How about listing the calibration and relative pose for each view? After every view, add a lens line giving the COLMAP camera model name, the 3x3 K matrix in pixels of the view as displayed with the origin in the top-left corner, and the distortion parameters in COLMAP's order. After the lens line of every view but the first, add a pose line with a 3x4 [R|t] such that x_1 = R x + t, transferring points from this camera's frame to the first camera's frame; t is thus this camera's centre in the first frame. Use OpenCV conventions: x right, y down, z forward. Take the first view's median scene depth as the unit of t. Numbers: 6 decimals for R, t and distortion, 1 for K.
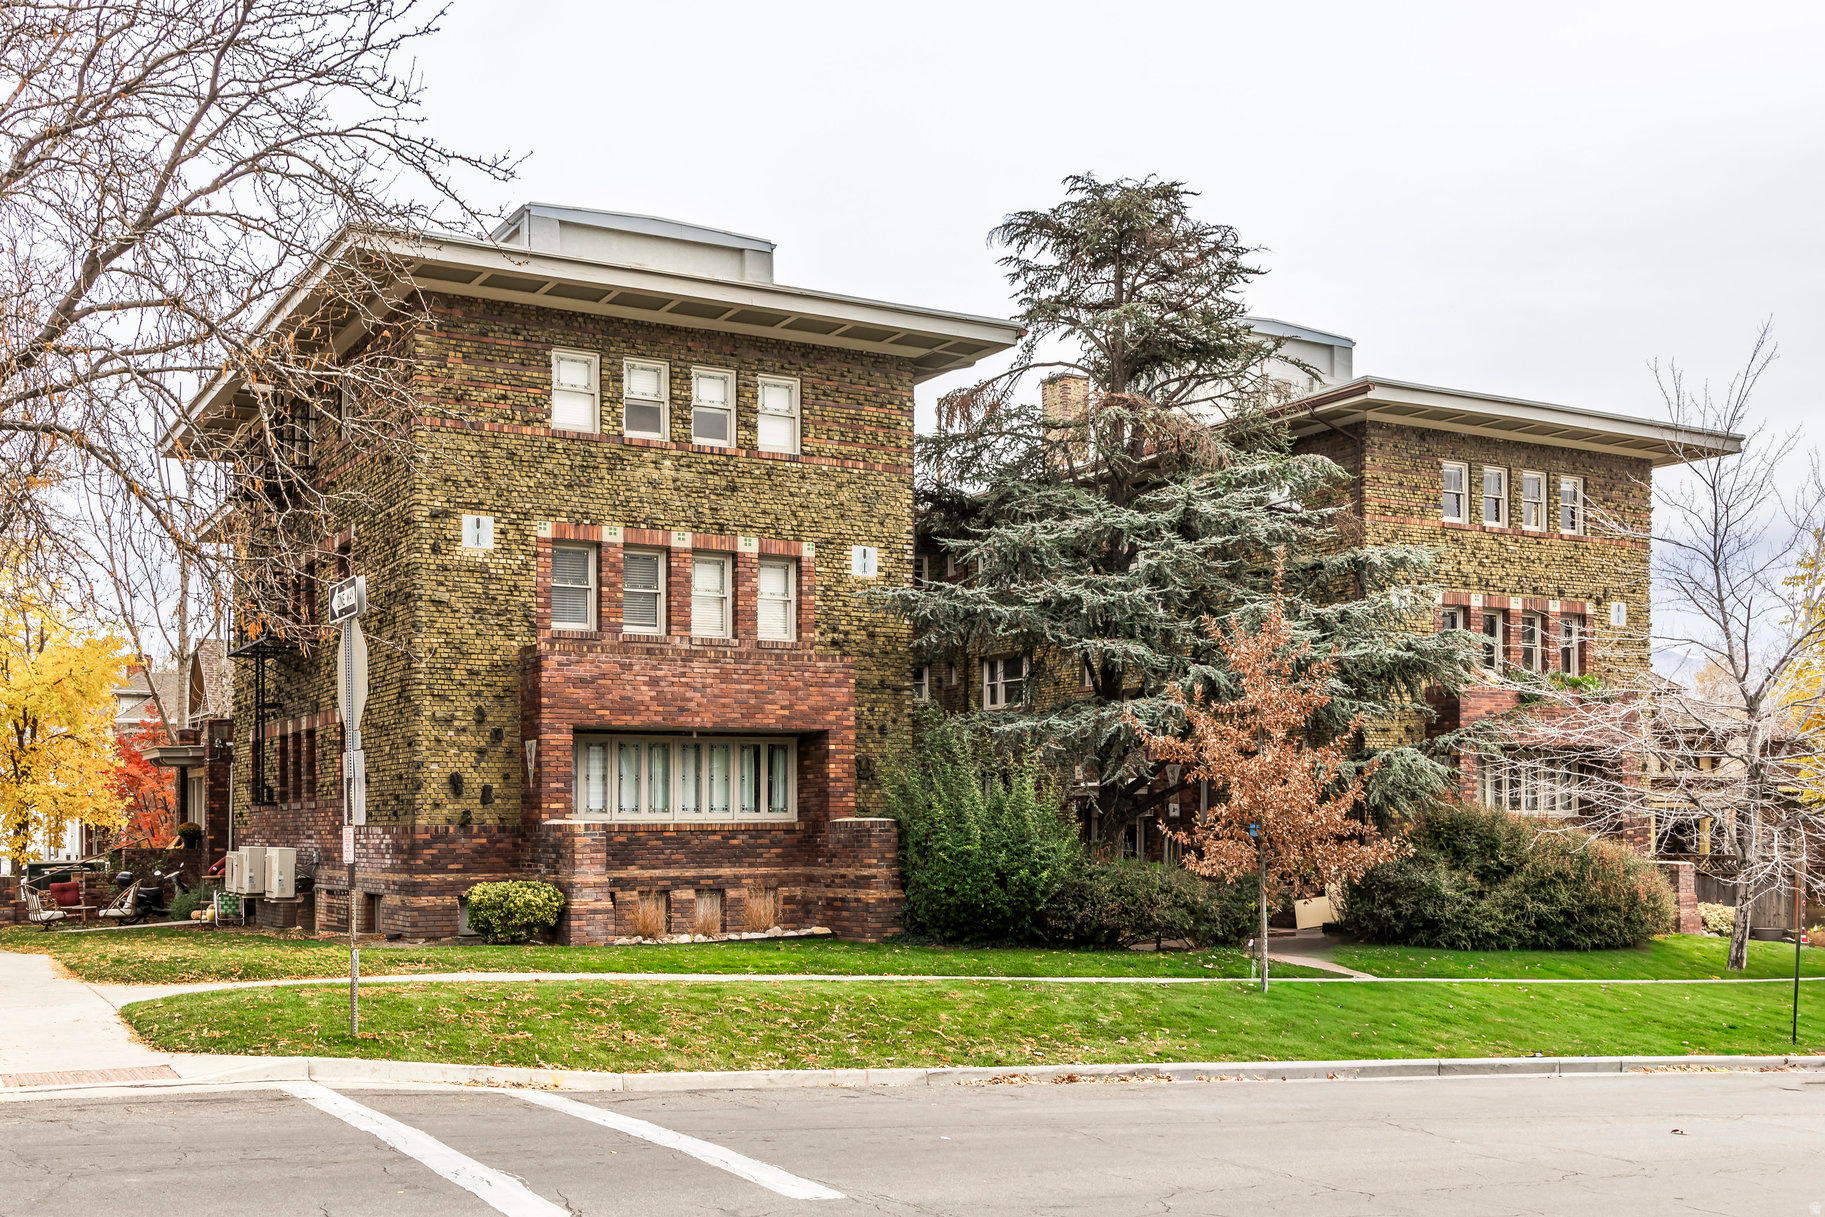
lens RADIAL K [[1843.6, 0, 909.3], [0, 1843.6, 598.8], [0, 0, 1]] dist [0.008766, 0.004290]
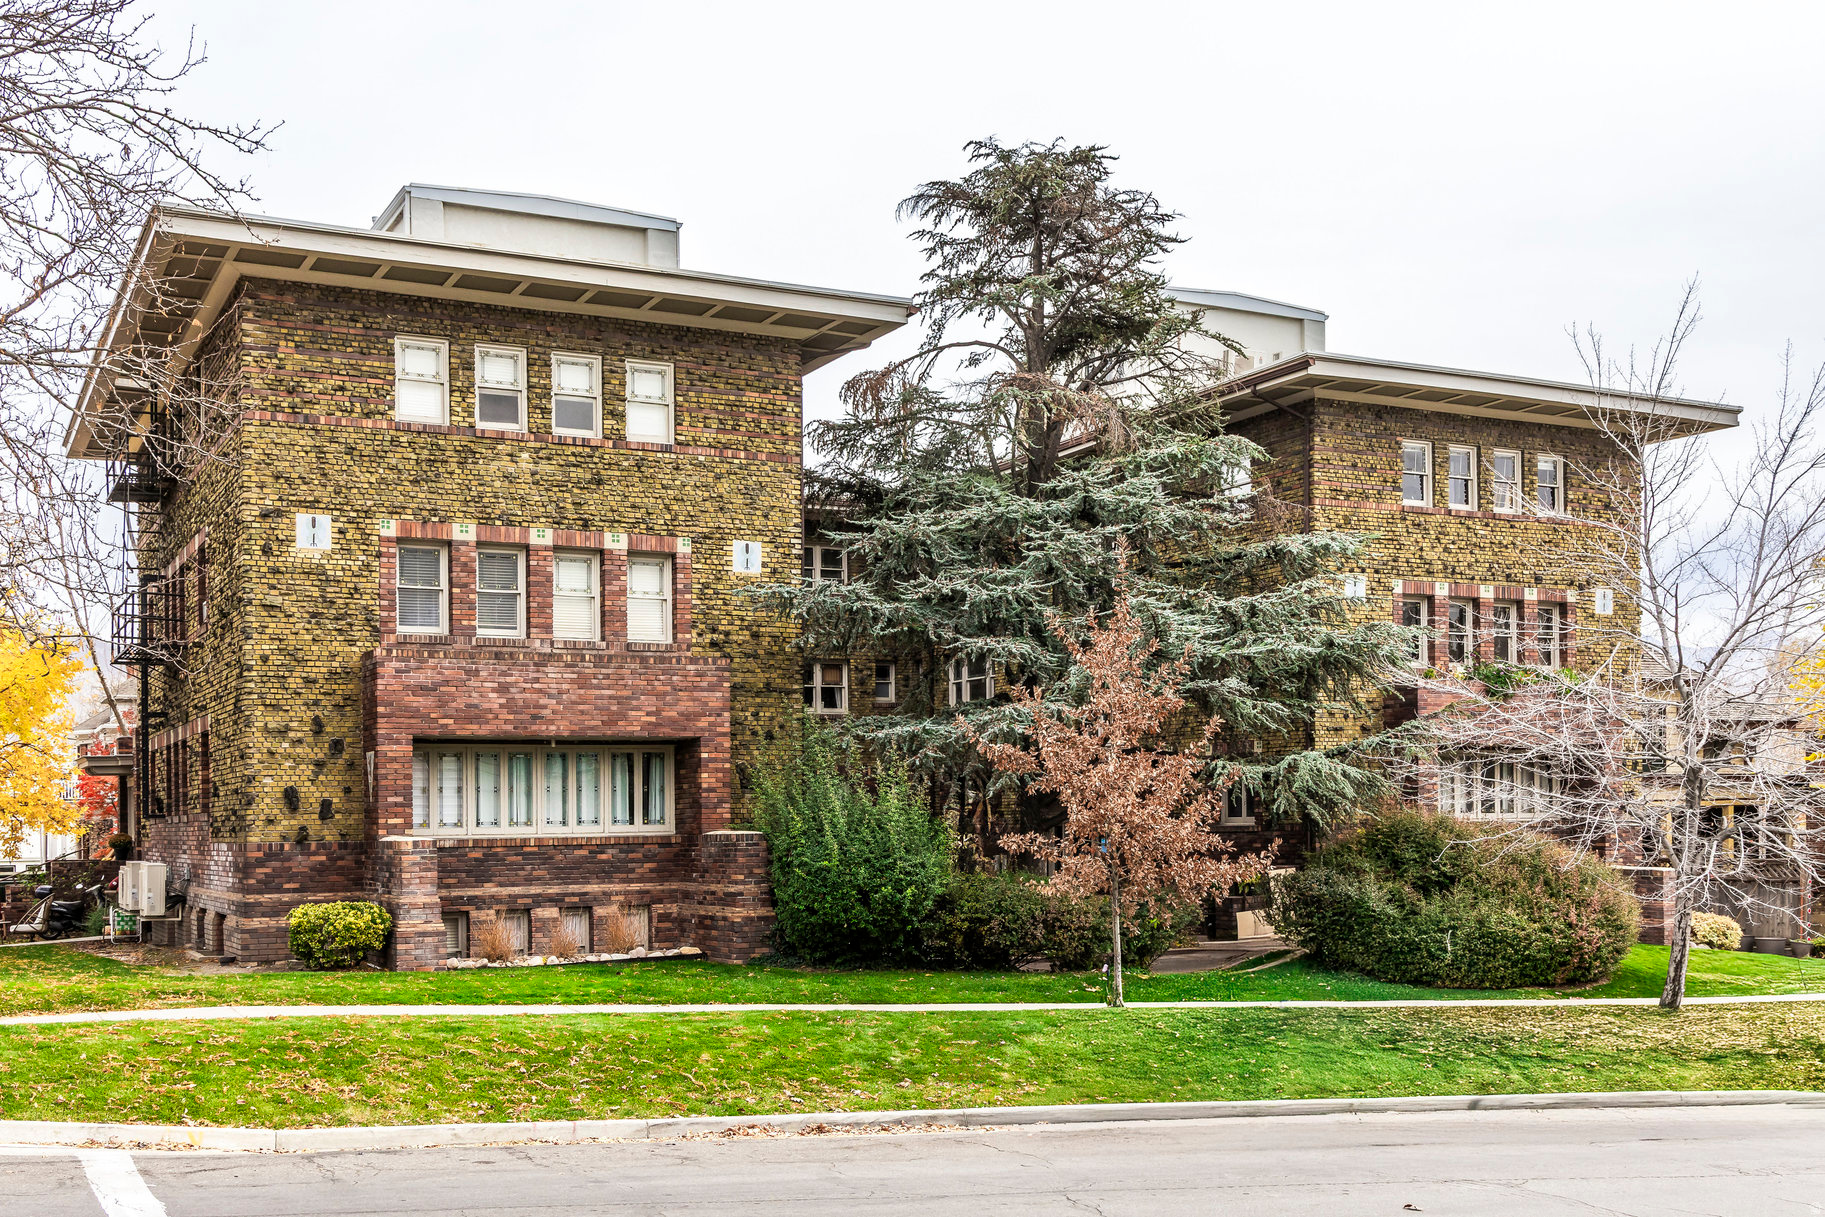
lens RADIAL K [[1866.7, 0, 912.5], [0, 1866.7, 608.5], [0, 0, 1]] dist [0.009009, 0.000720]
pose [[0.998674, -0.011938, -0.050082, 0.112145], [0.012418, 0.999880, 0.009286, -0.001860], [0.049966, -0.009895, 0.998702, 0.055596]]
